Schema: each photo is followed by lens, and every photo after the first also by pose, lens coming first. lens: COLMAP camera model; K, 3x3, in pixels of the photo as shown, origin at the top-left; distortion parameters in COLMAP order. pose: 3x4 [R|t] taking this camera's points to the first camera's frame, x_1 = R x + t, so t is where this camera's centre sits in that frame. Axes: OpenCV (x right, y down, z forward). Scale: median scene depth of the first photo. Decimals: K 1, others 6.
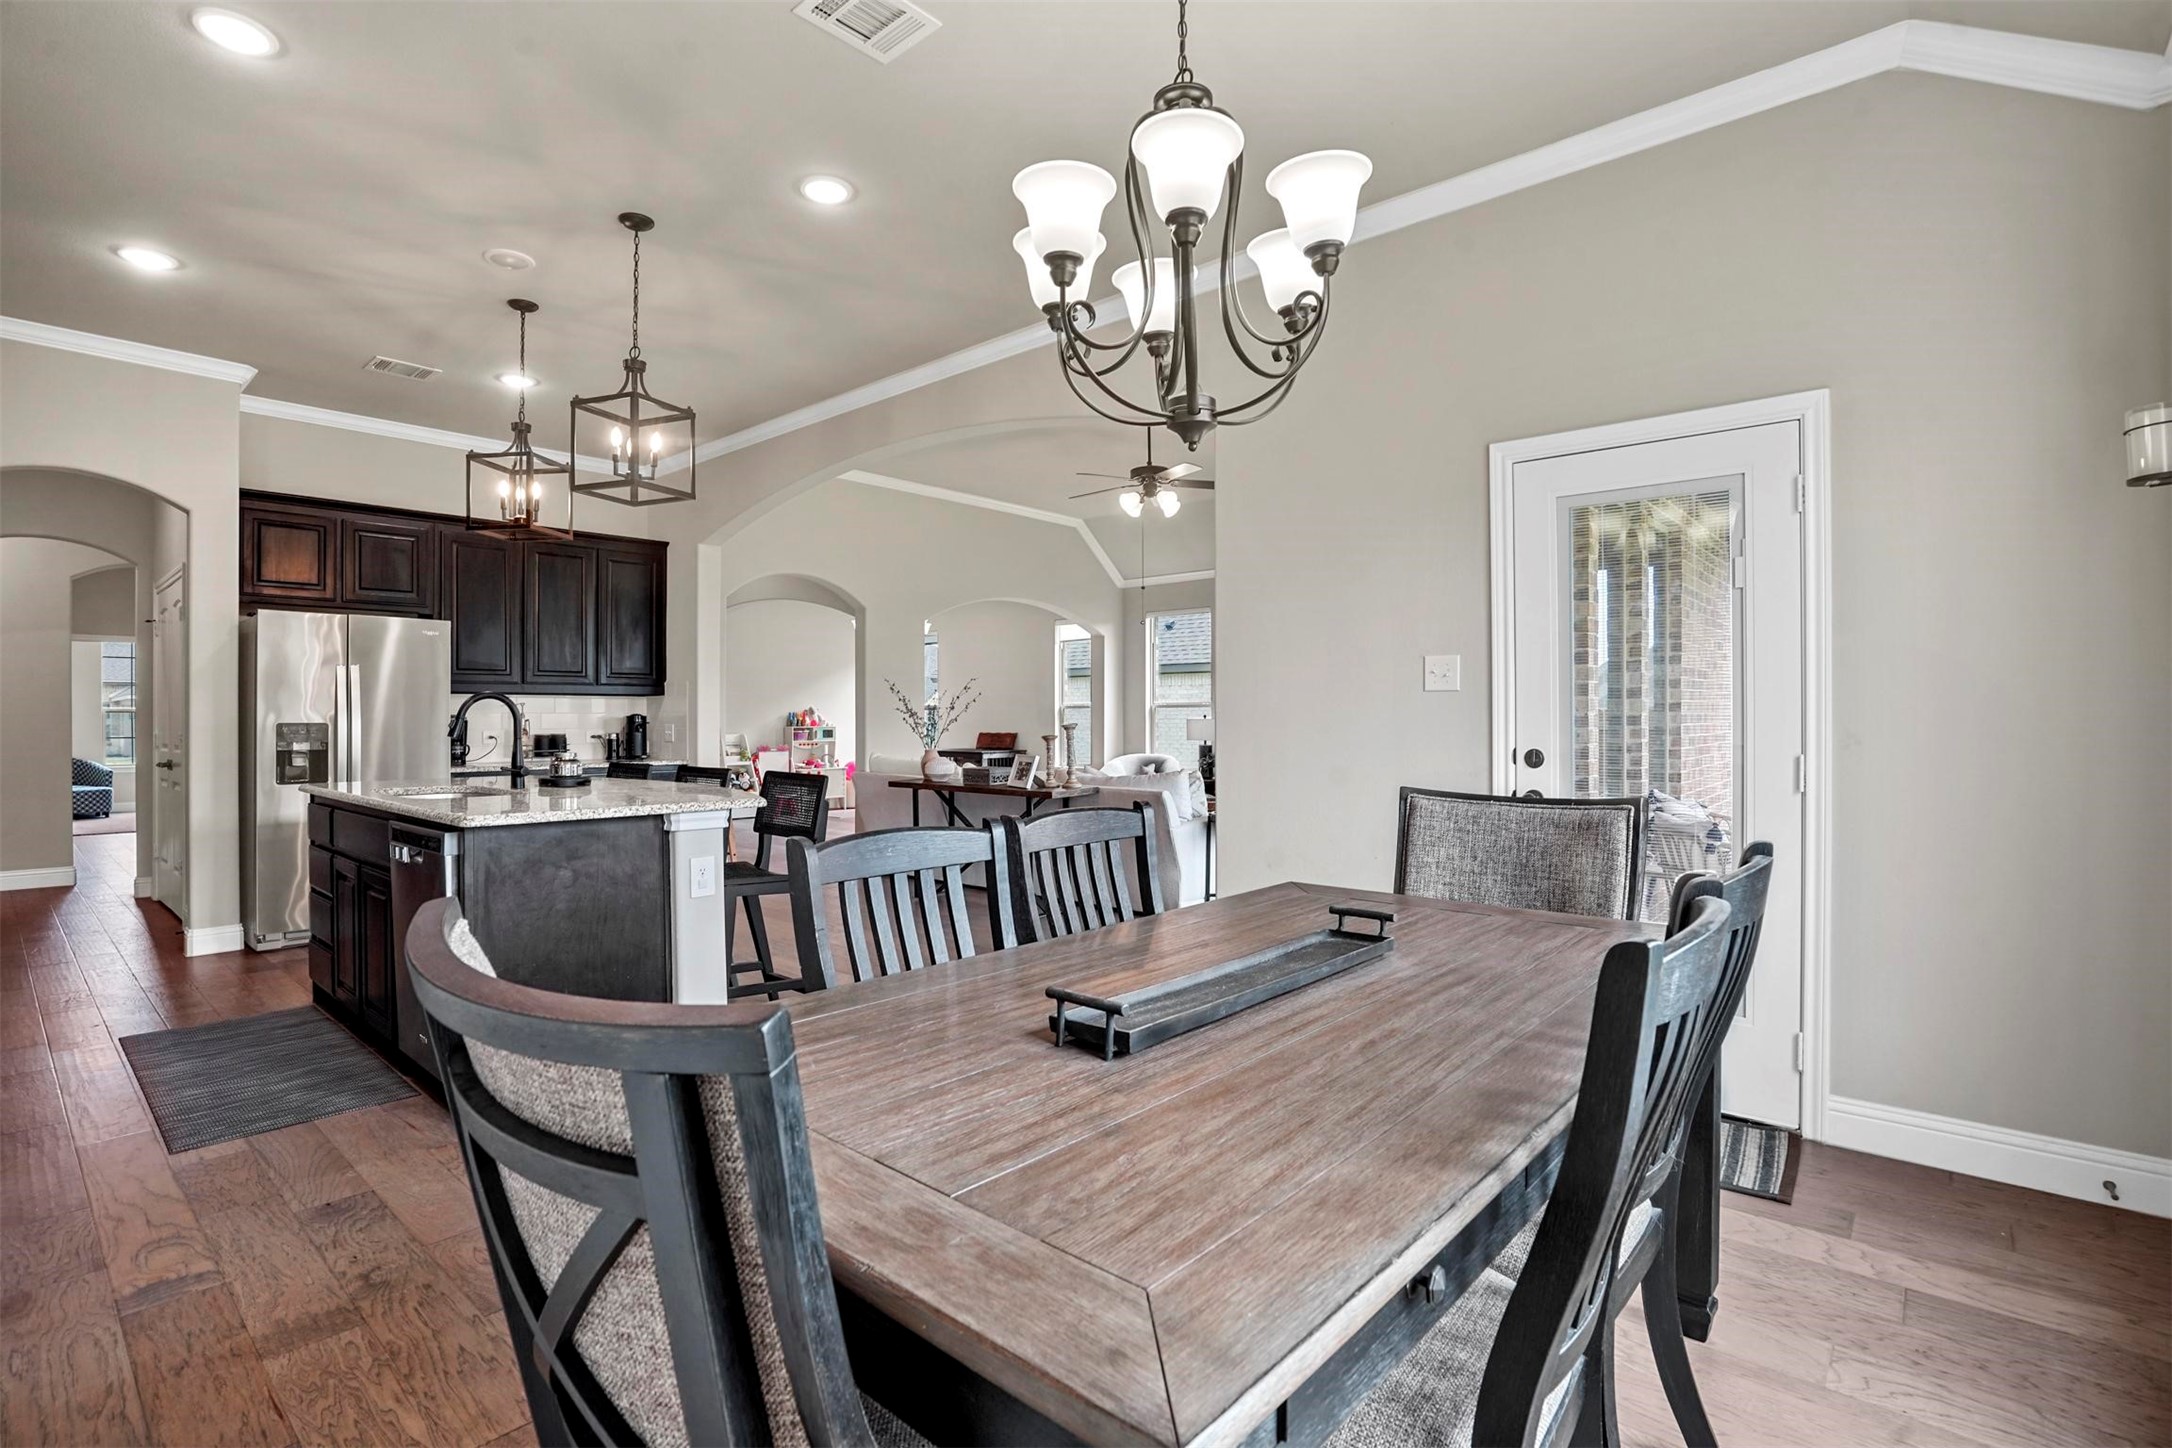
lens RADIAL K [[1024.9, 0, 1086.7], [0, 1024.9, 718.2], [0, 0, 1]] dist [-0.050255, 0.017515]
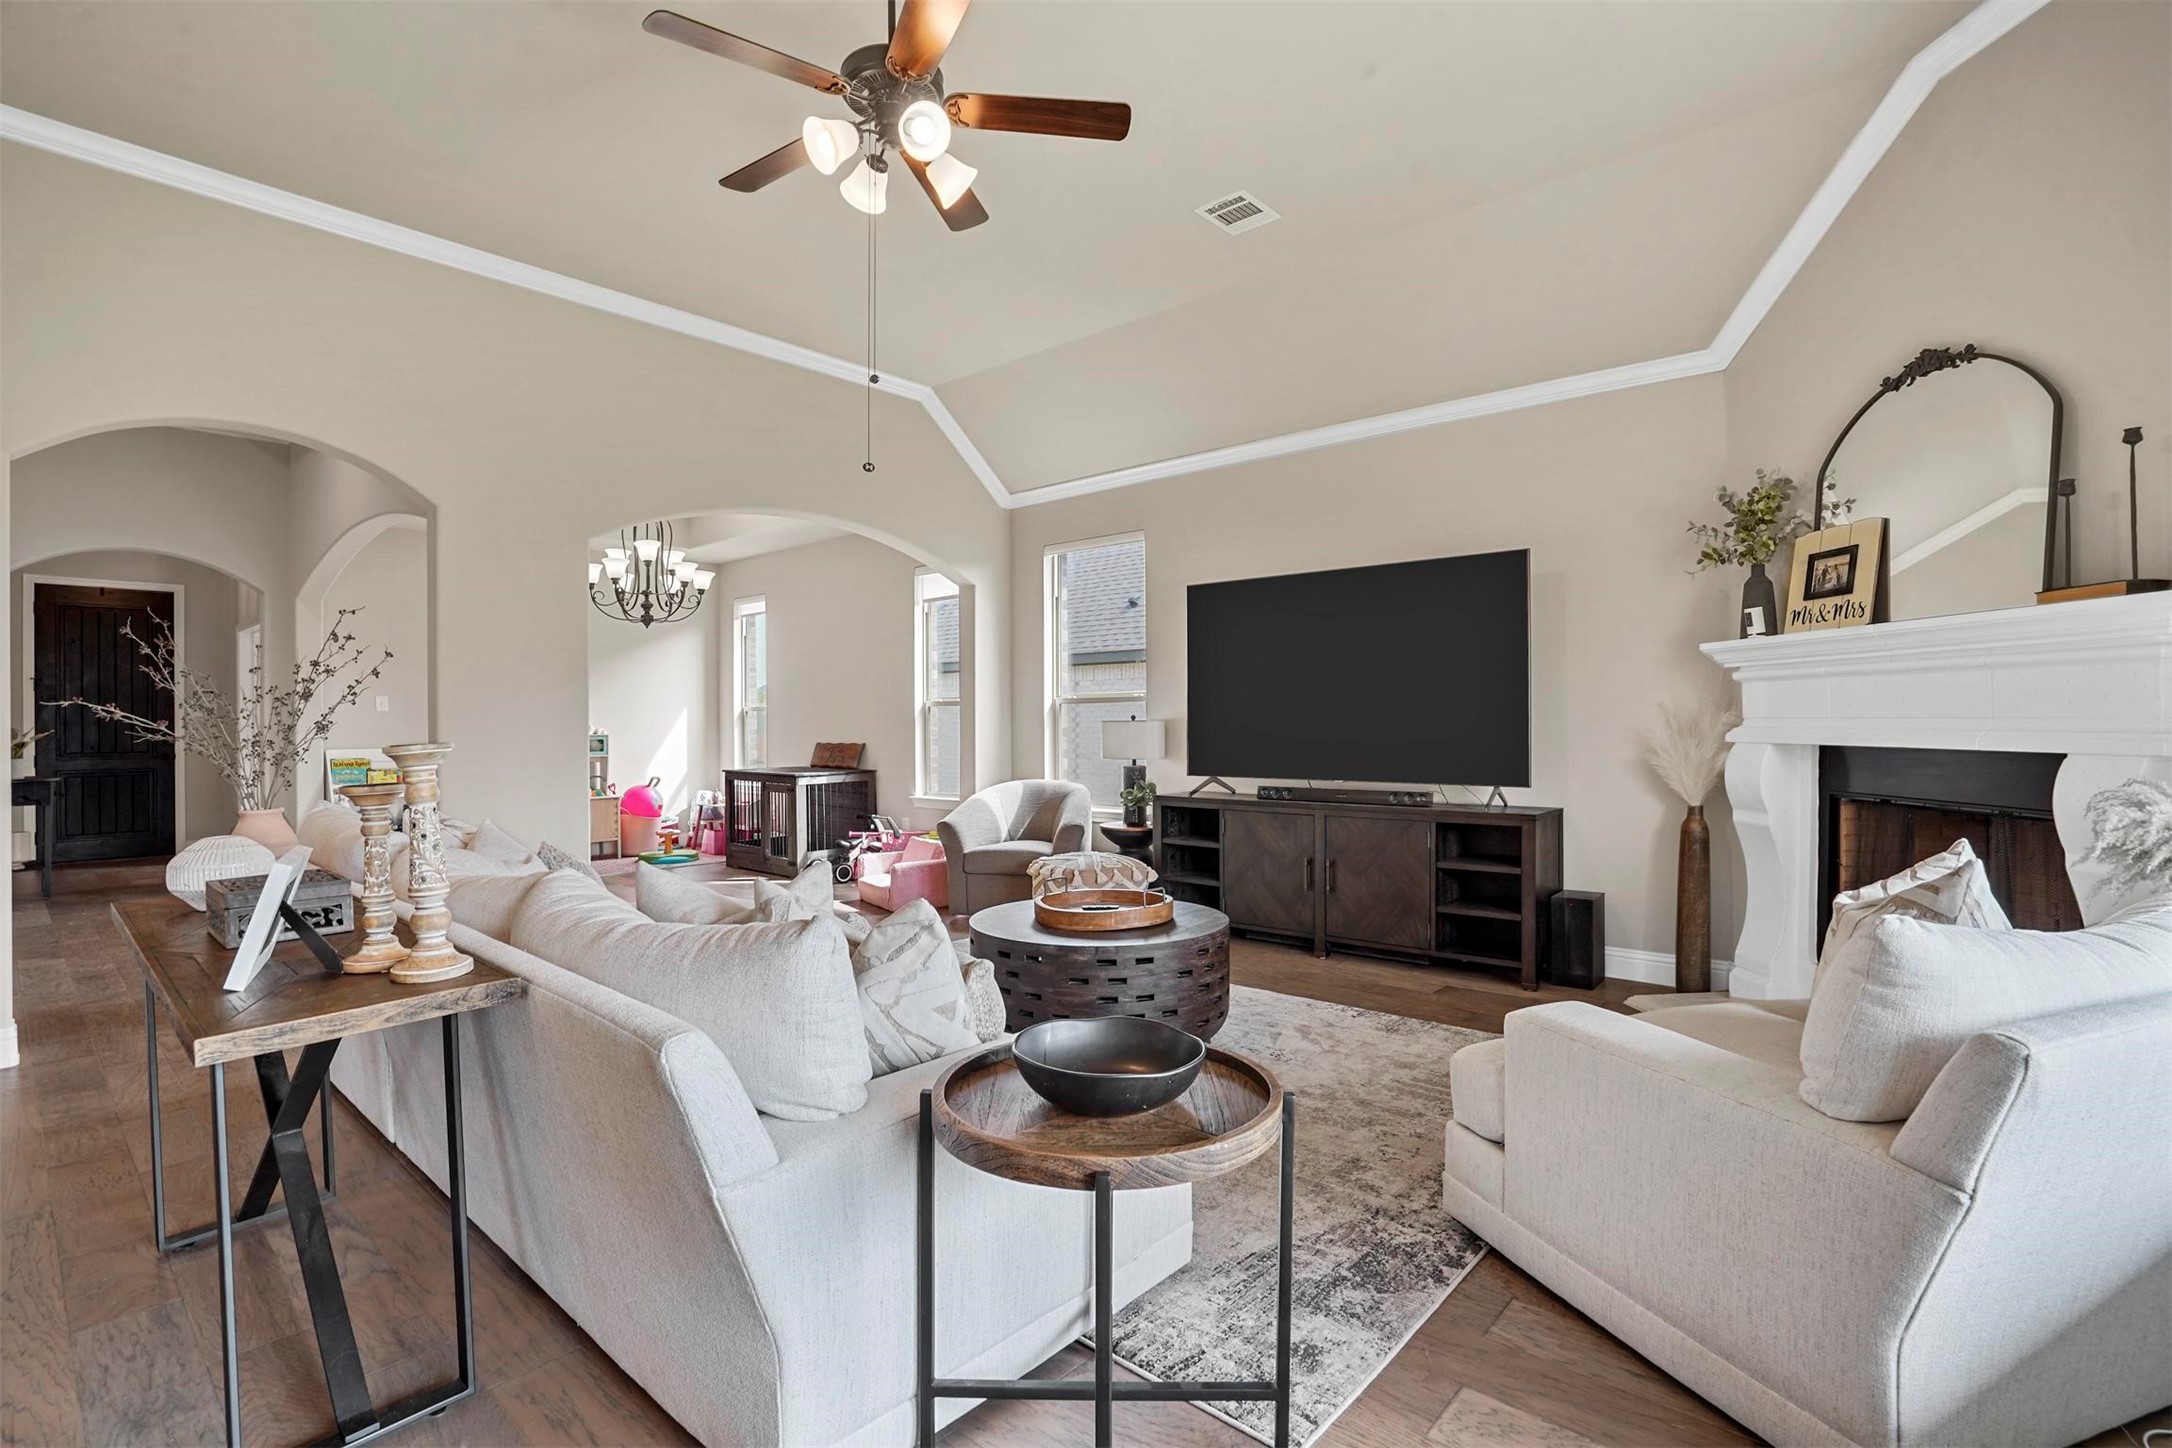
lens RADIAL K [[1024.9, 0, 1089.2], [0, 1024.9, 727.1], [0, 0, 1]] dist [-0.050255, 0.017515]
pose [[0.999995, -0.002504, -0.001877, 0.152627], [0.002512, 0.999987, 0.004487, 0.001988], [0.001866, -0.004492, 0.999988, 0.699413]]
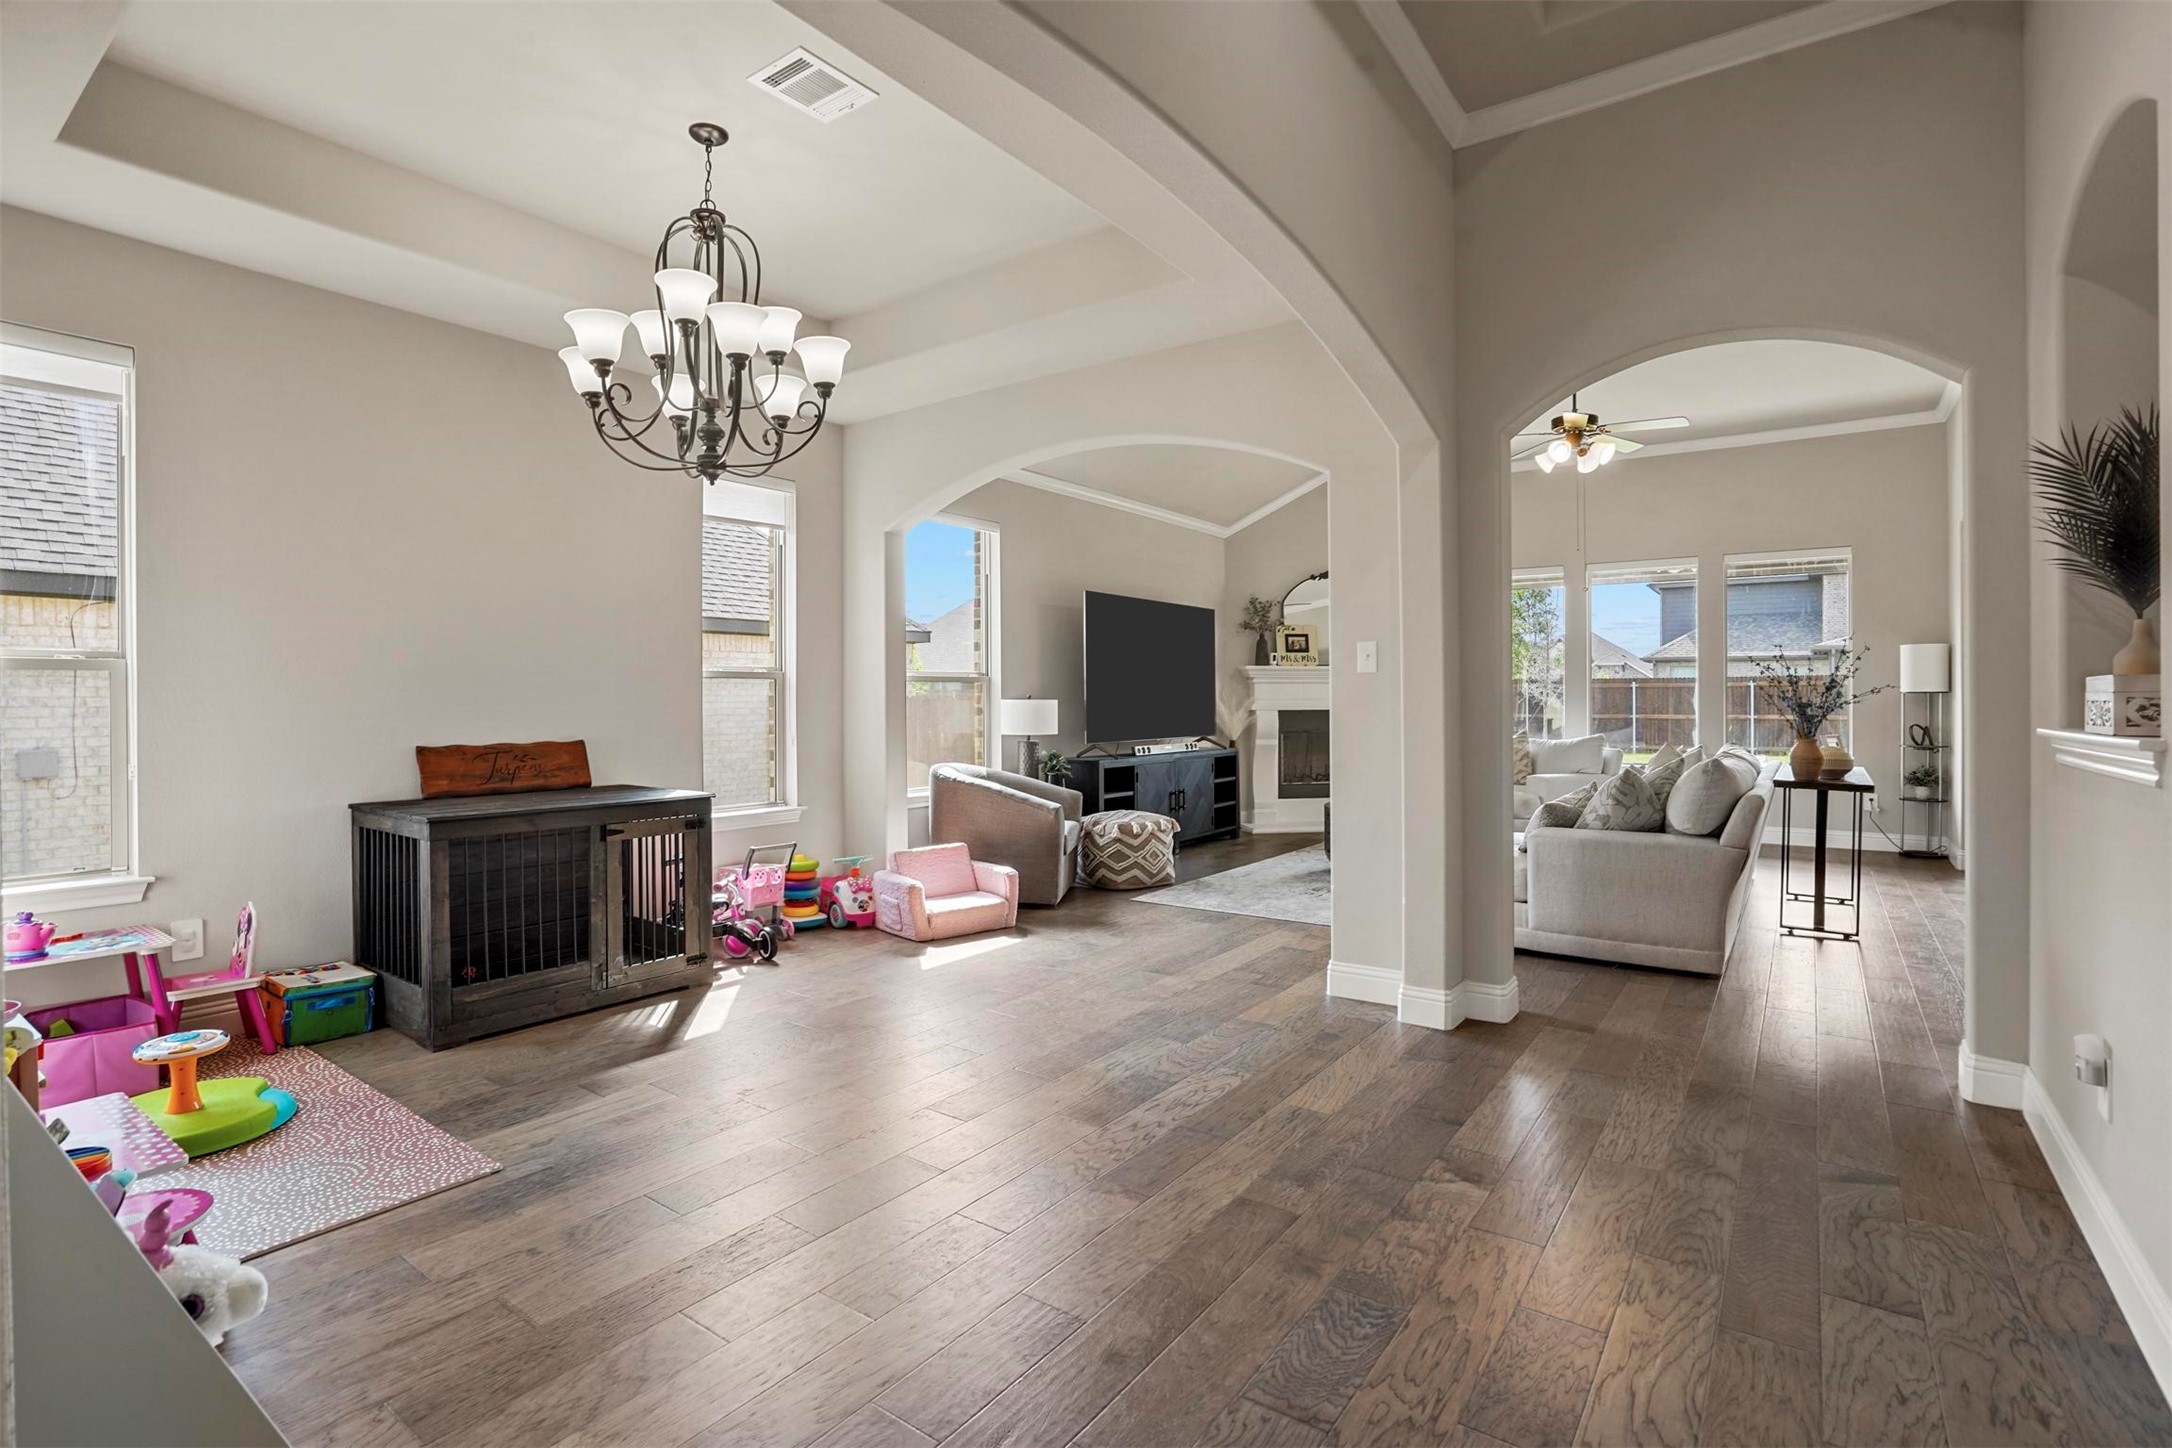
lens RADIAL K [[1024.9, 0, 1085.4], [0, 1024.9, 715.0], [0, 0, 1]] dist [-0.050255, 0.017515]
pose [[-0.100242, -0.012343, 0.994887, -0.885232], [0.006005, 0.999897, 0.013011, 0.002292], [-0.994945, 0.007278, -0.100158, 1.725095]]
